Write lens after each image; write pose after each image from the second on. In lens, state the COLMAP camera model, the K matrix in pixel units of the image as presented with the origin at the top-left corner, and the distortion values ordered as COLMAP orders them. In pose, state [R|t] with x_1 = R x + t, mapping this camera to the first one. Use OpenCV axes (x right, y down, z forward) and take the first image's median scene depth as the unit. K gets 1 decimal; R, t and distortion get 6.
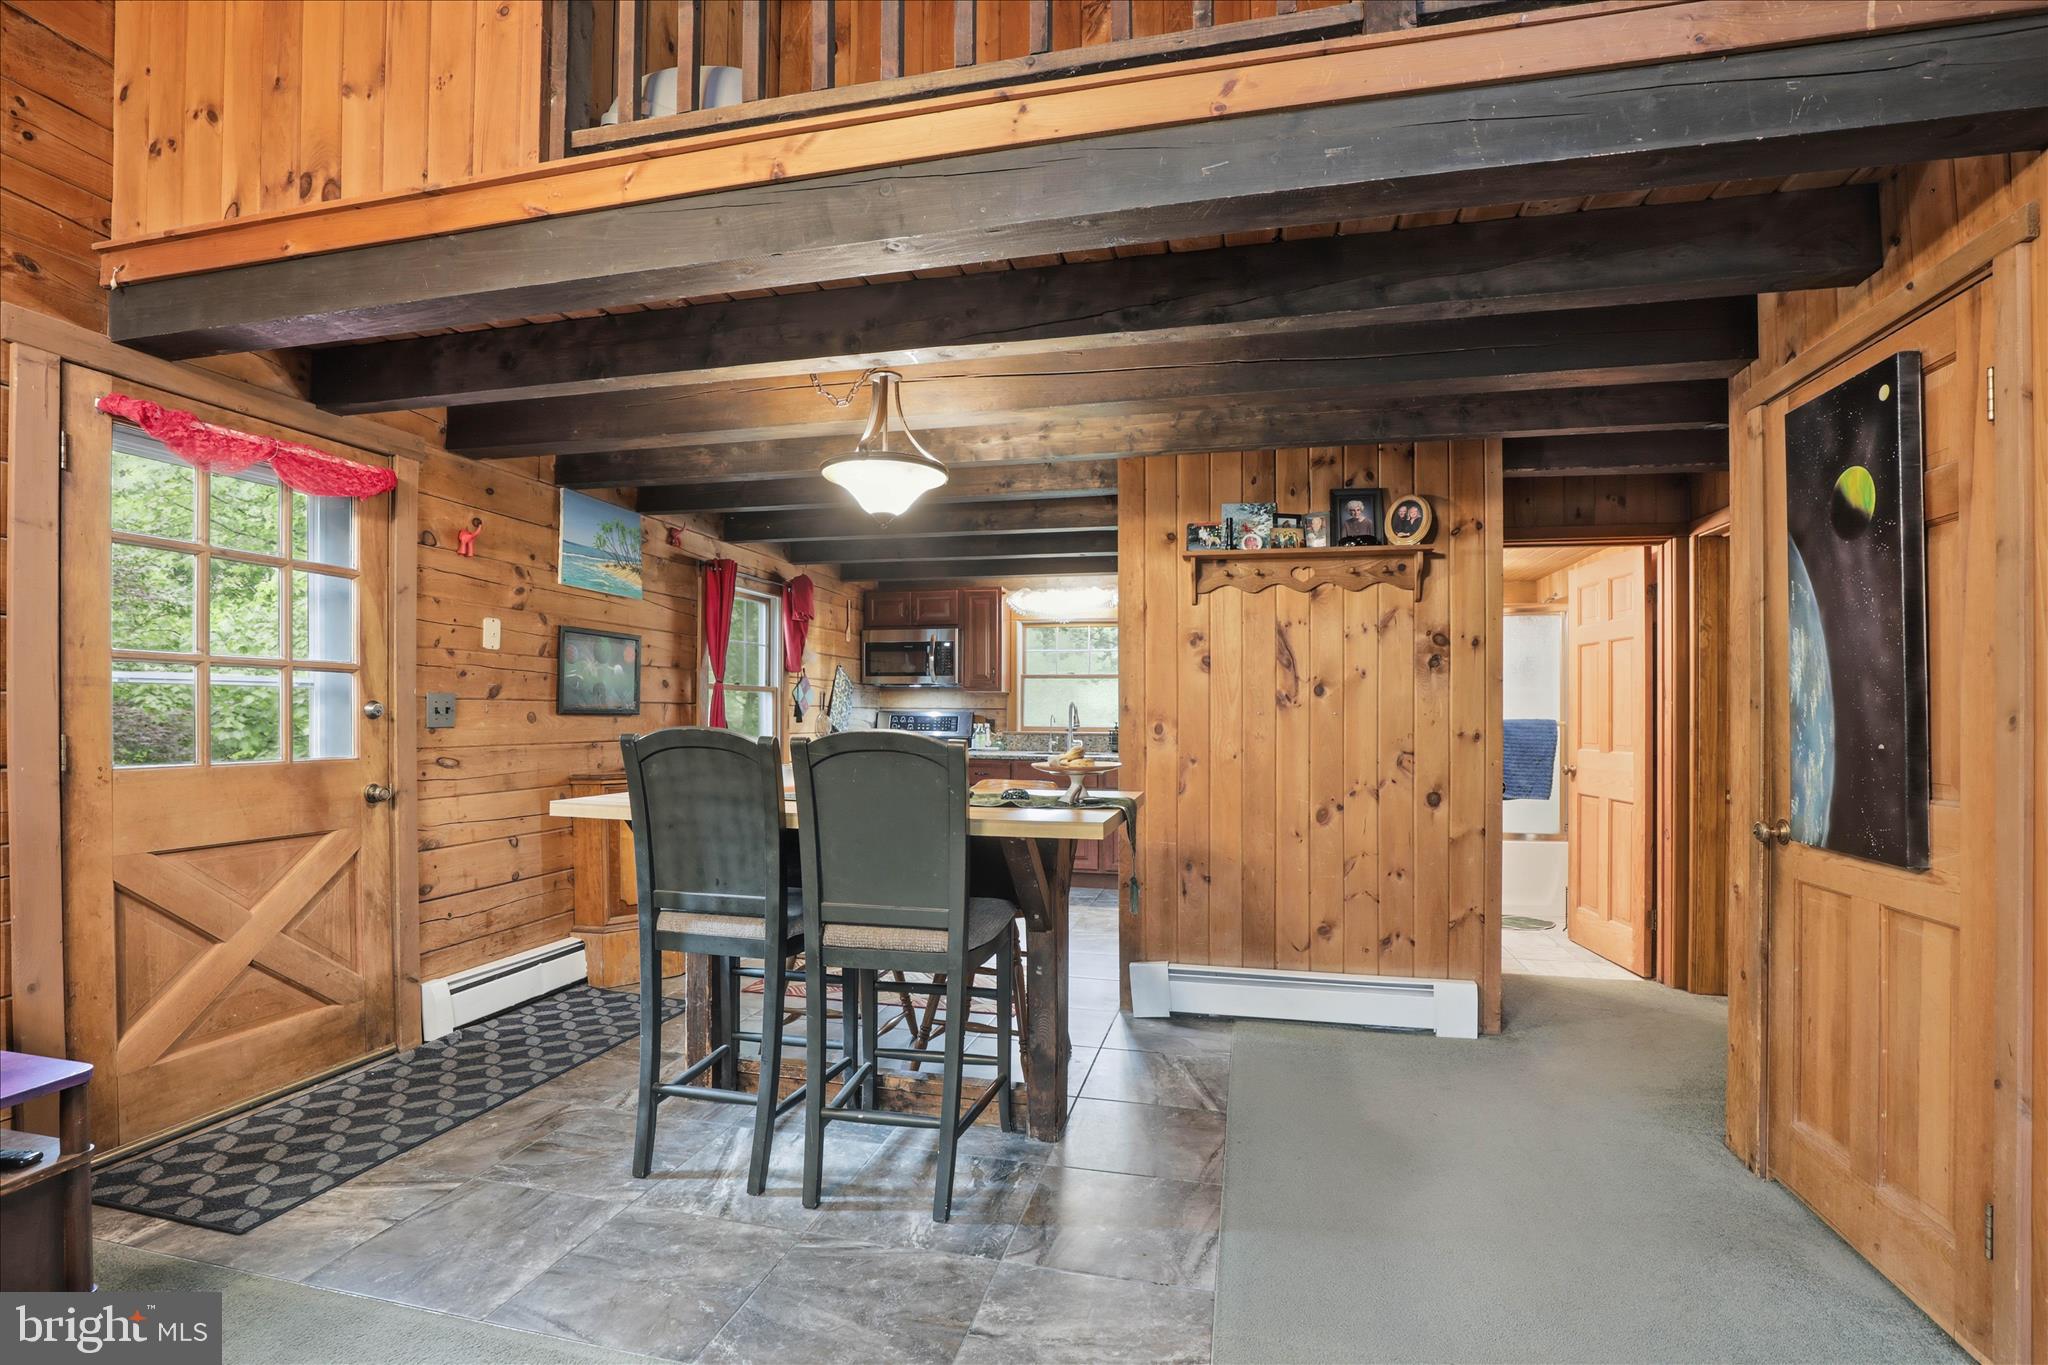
lens RADIAL K [[950.1, 0, 1037.0], [0, 950.1, 707.2], [0, 0, 1]] dist [-0.034714, 0.005843]
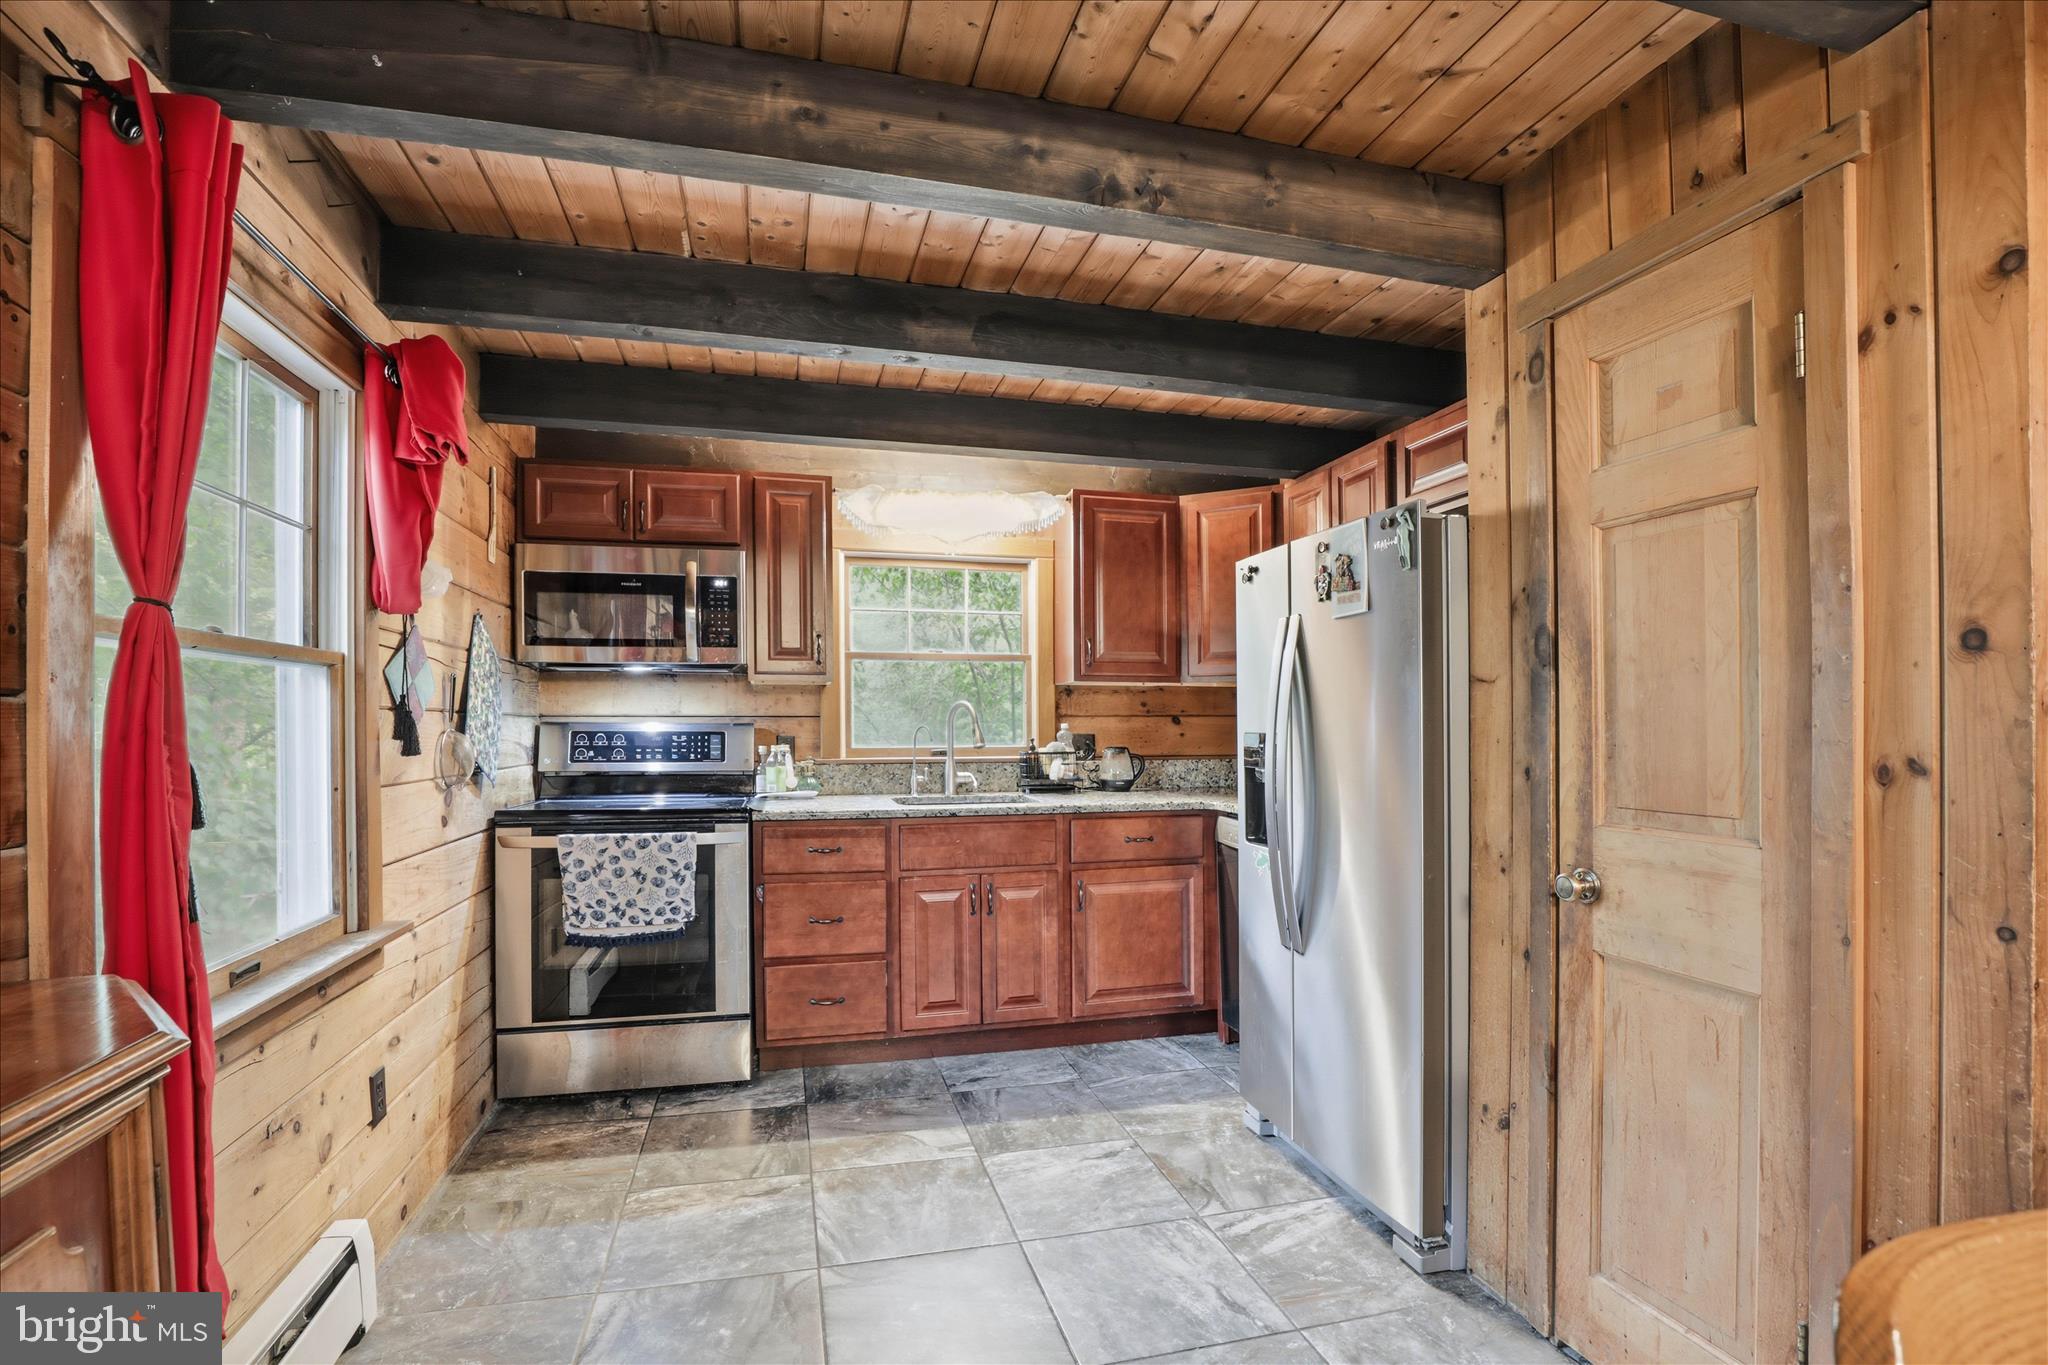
lens RADIAL K [[950.1, 0, 1040.1], [0, 950.1, 701.3], [0, 0, 1]] dist [-0.034714, 0.005843]
pose [[0.878422, 0.003543, 0.477873, -0.352506], [0.003444, 0.999900, -0.013745, 0.002642], [-0.477874, 0.013720, 0.878321, 0.967065]]
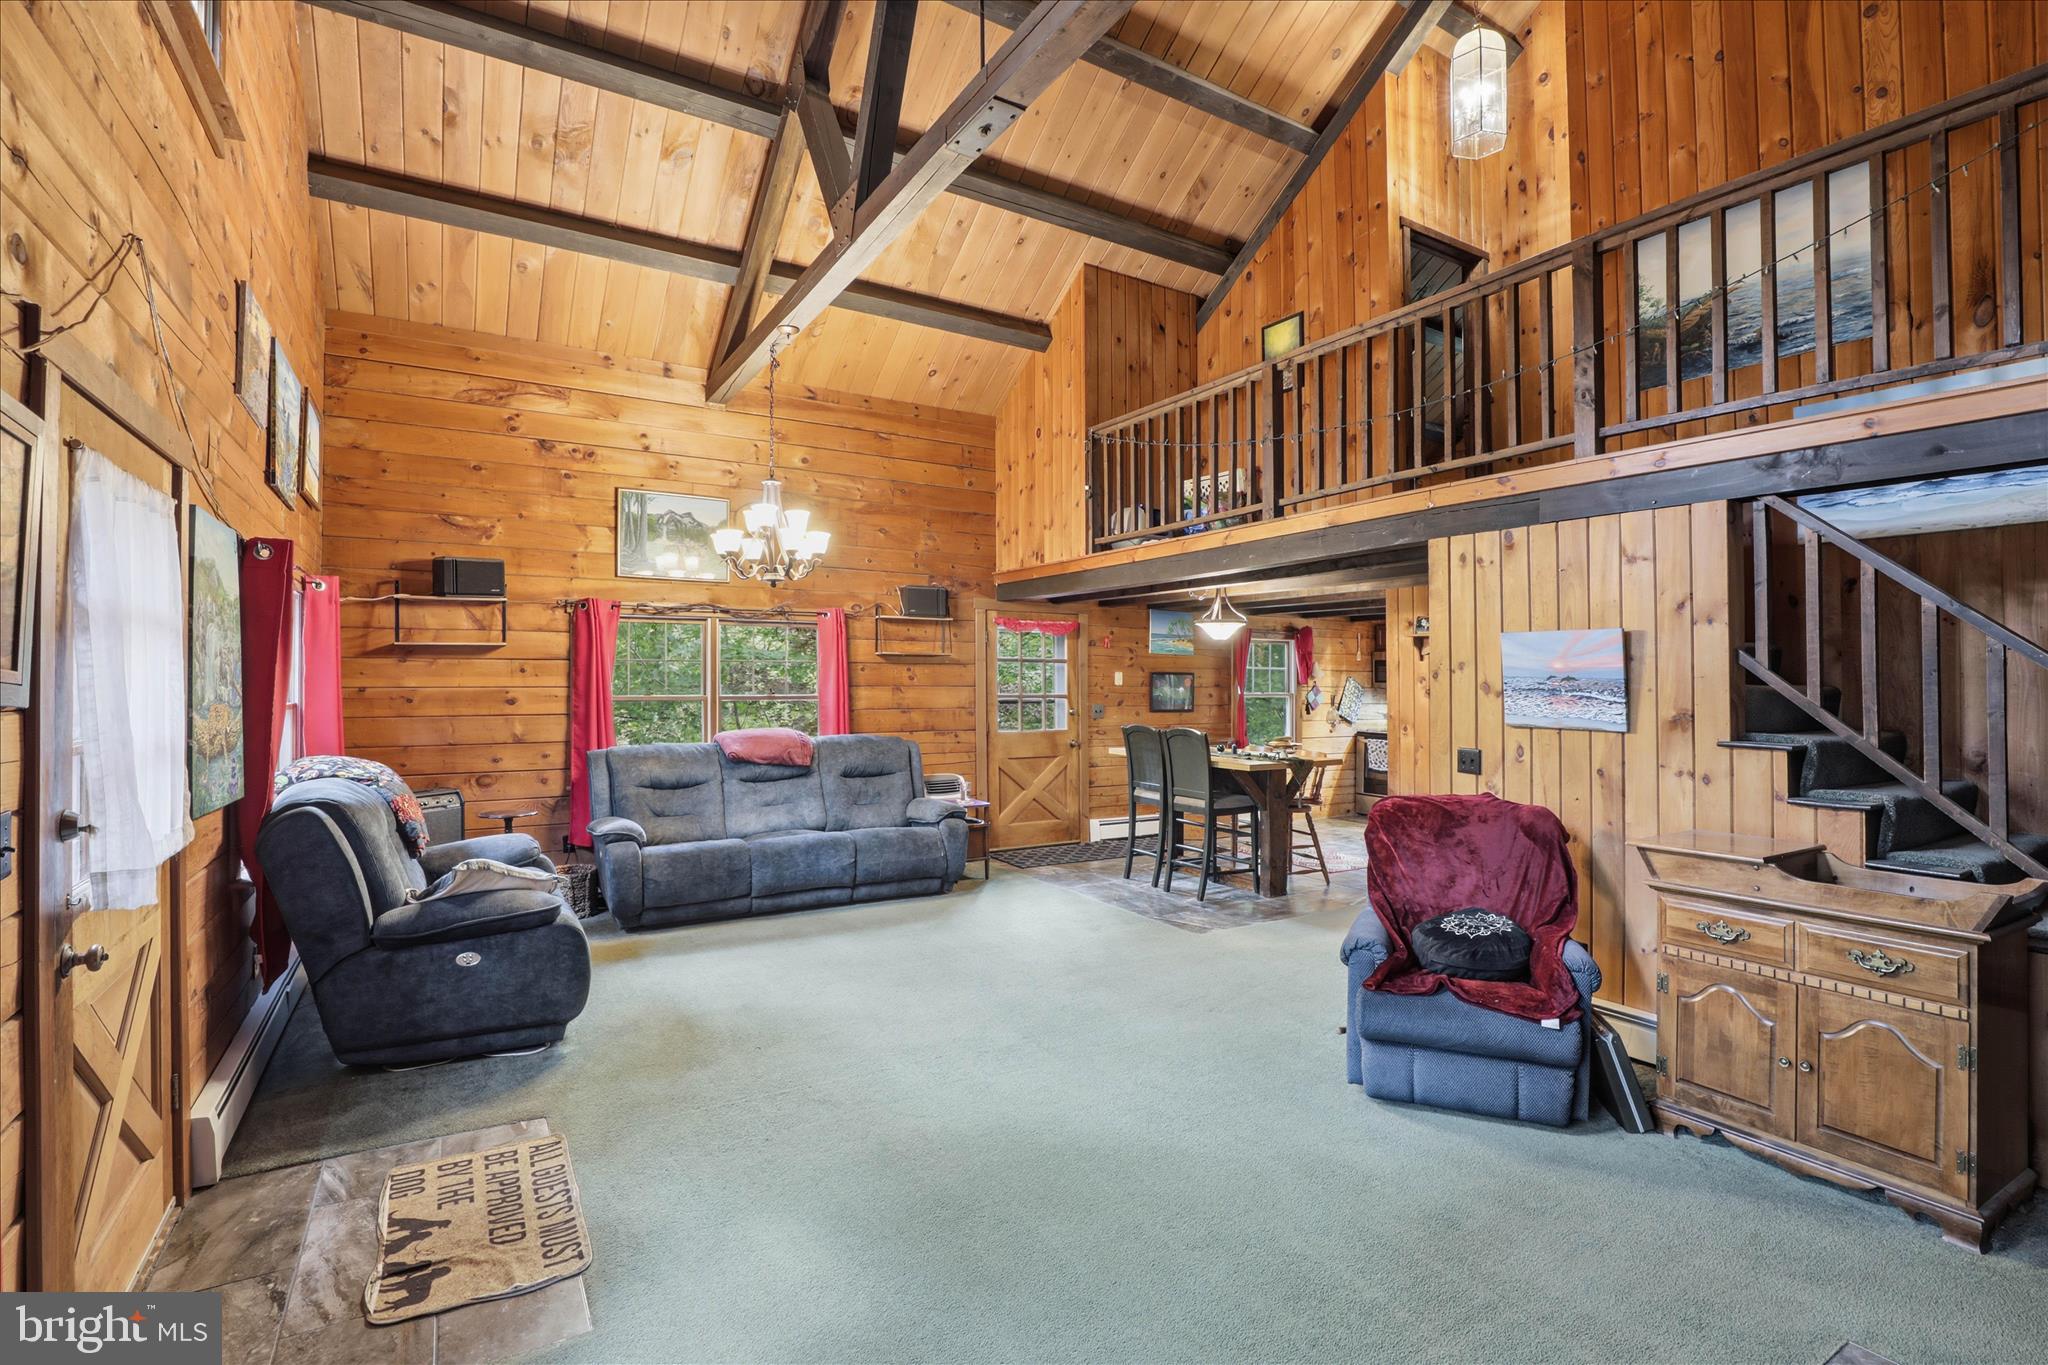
lens RADIAL K [[950.1, 0, 1027.4], [0, 950.1, 671.7], [0, 0, 1]] dist [-0.034714, 0.005843]
pose [[0.703921, -0.006515, -0.710249, 0.980723], [0.003269, 0.999977, -0.005933, -0.084169], [0.710271, 0.001855, 0.703926, -0.869514]]
